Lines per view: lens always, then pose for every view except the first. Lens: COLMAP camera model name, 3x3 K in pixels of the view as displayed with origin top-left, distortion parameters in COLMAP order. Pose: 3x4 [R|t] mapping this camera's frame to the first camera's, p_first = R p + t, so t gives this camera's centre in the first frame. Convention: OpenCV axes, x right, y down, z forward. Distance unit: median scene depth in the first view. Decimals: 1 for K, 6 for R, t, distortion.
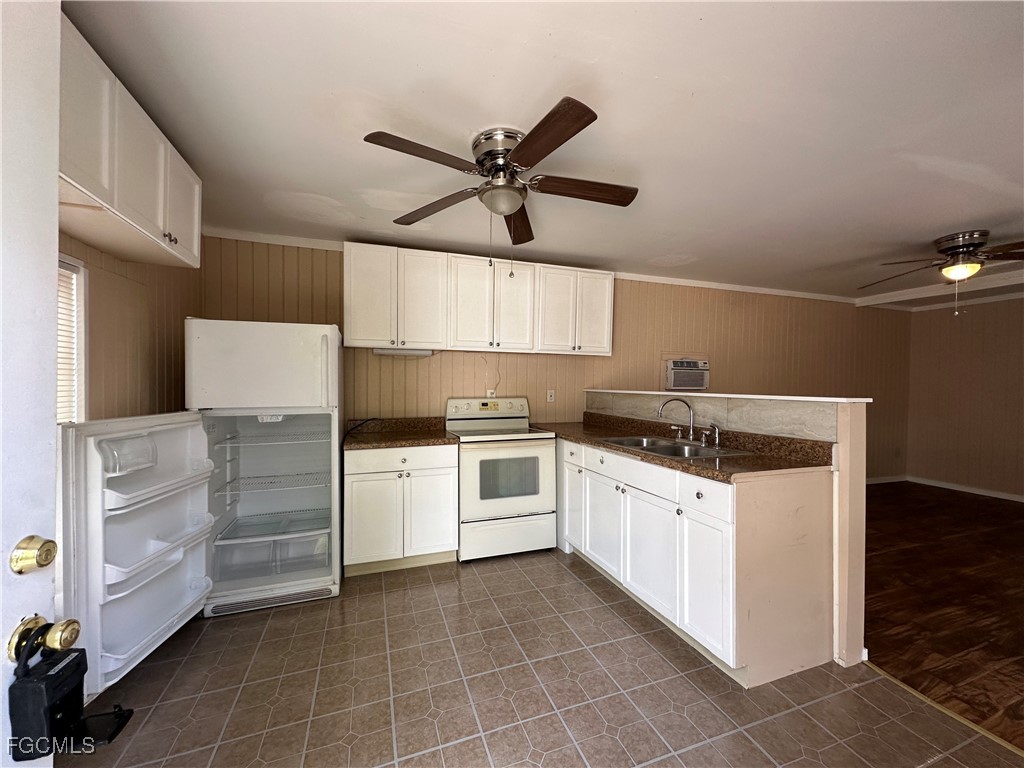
lens RADIAL K [[409.3, 0, 512.6], [0, 409.3, 386.3], [0, 0, 1]] dist [-0.002573, 0.001143]
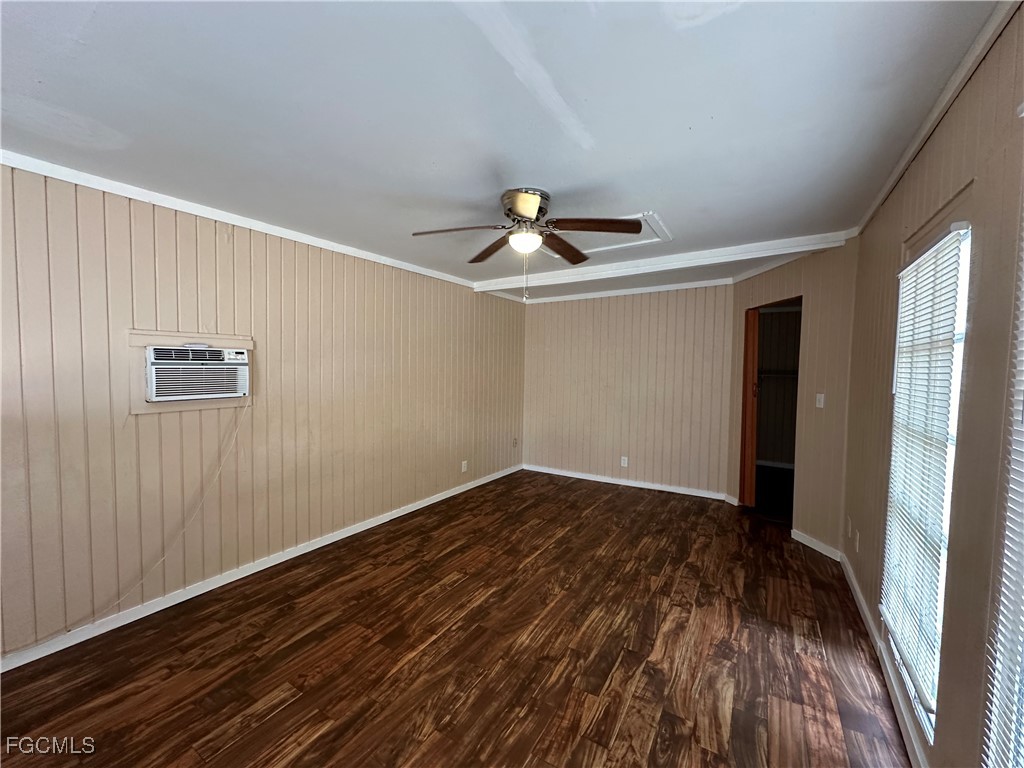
lens RADIAL K [[409.3, 0, 517.1], [0, 409.3, 382.6], [0, 0, 1]] dist [-0.002573, 0.001143]
pose [[0.781469, -0.026803, 0.623368, 0.550737], [0.000325, 0.999094, 0.042551, -0.051660], [-0.623944, -0.033050, 0.780770, 0.366912]]
